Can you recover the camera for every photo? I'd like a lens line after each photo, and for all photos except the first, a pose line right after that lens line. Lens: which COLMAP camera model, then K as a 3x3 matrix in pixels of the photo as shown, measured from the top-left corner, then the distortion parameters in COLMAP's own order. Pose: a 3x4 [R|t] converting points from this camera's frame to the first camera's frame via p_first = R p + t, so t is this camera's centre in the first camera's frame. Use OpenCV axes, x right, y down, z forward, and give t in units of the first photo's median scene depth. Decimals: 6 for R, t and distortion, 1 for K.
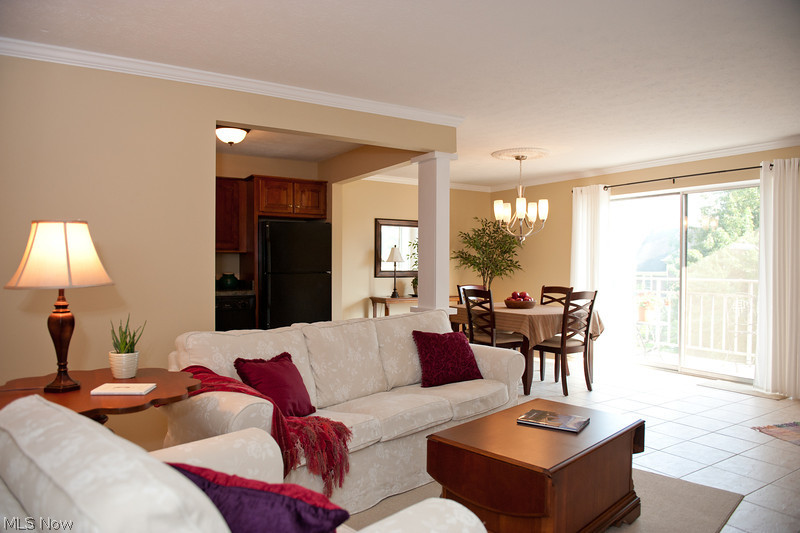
lens RADIAL K [[547.6, 0, 397.1], [0, 547.6, 270.0], [0, 0, 1]] dist [-0.046869, -0.005821]
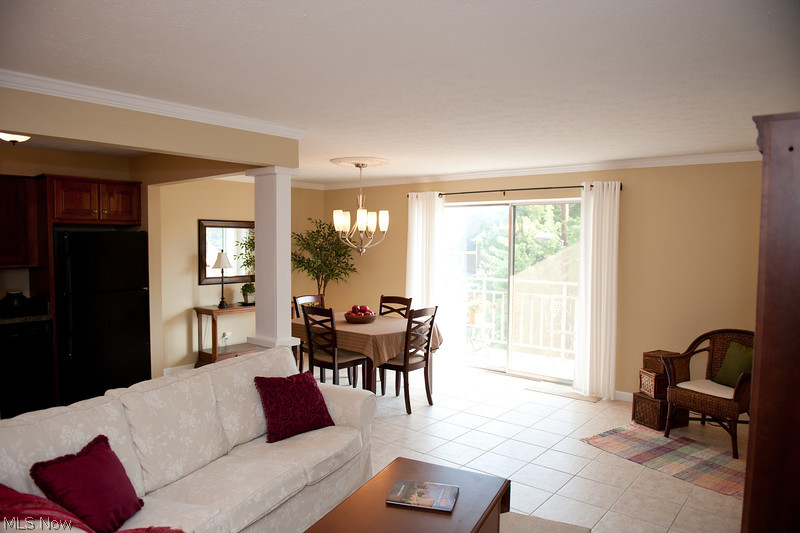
lens RADIAL K [[547.6, 0, 397.1], [0, 547.6, 270.0], [0, 0, 1]] dist [-0.046869, -0.005821]
pose [[0.948386, -0.014420, 0.316791, -0.019157], [0.000565, 0.999041, 0.043784, -0.064776], [-0.317119, -0.041345, 0.947484, 0.064724]]
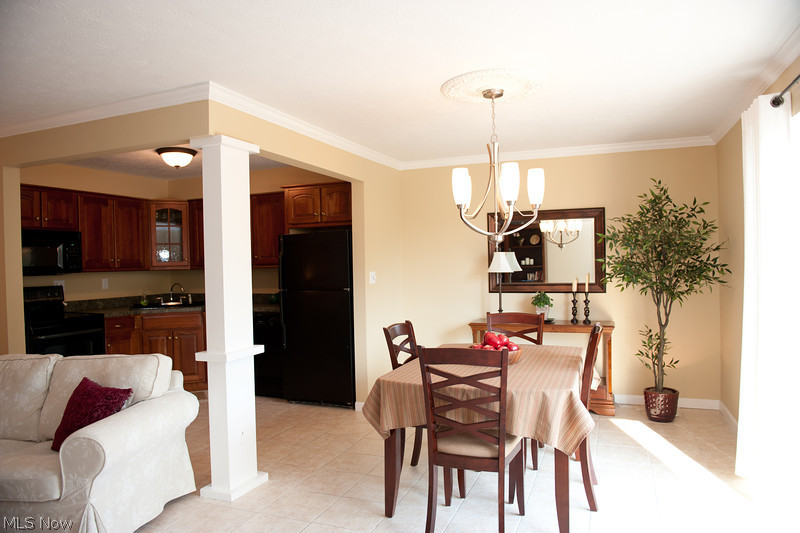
lens RADIAL K [[547.6, 0, 397.1], [0, 547.6, 270.0], [0, 0, 1]] dist [-0.046869, -0.005821]
pose [[0.594203, -0.004110, -0.804304, 0.618799], [0.015887, 0.999852, 0.006628, -0.031065], [0.804158, -0.016717, 0.594181, 0.584418]]
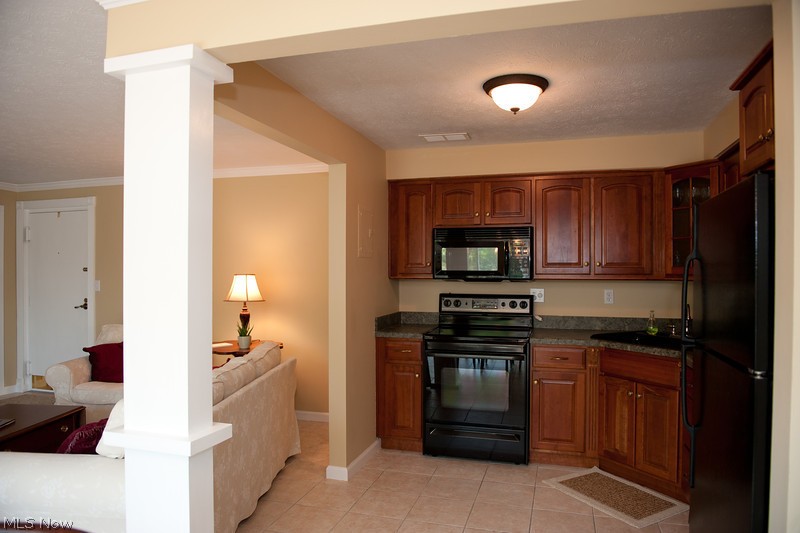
lens RADIAL K [[547.6, 0, 397.1], [0, 547.6, 270.0], [0, 0, 1]] dist [-0.046869, -0.005821]
pose [[-0.752338, -0.004247, -0.658763, 0.162382], [-0.009936, 0.999939, 0.004901, -0.043628], [0.658702, 0.010233, -0.752334, 1.115392]]
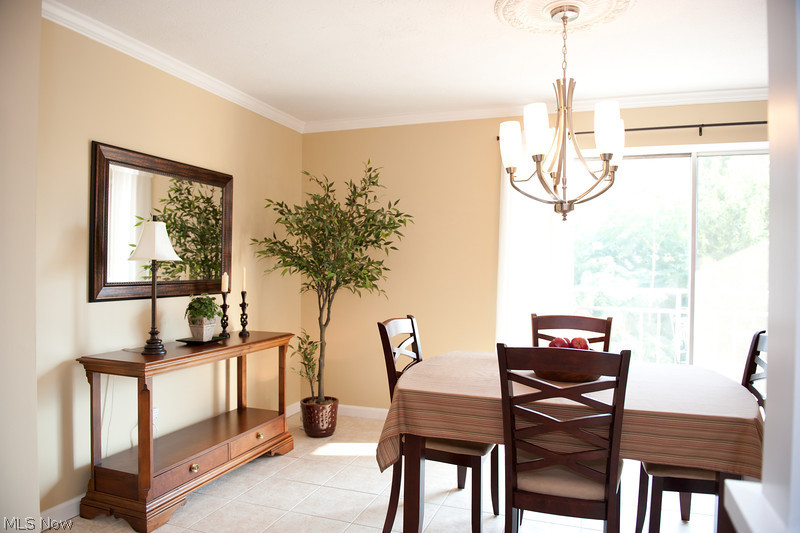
lens RADIAL K [[547.6, 0, 397.1], [0, 547.6, 270.0], [0, 0, 1]] dist [-0.046869, -0.005821]
pose [[0.792697, -0.000733, 0.609616, -0.125457], [-0.000865, 0.999997, 0.002328, -0.011475], [-0.609615, -0.002373, 0.792694, 0.753424]]
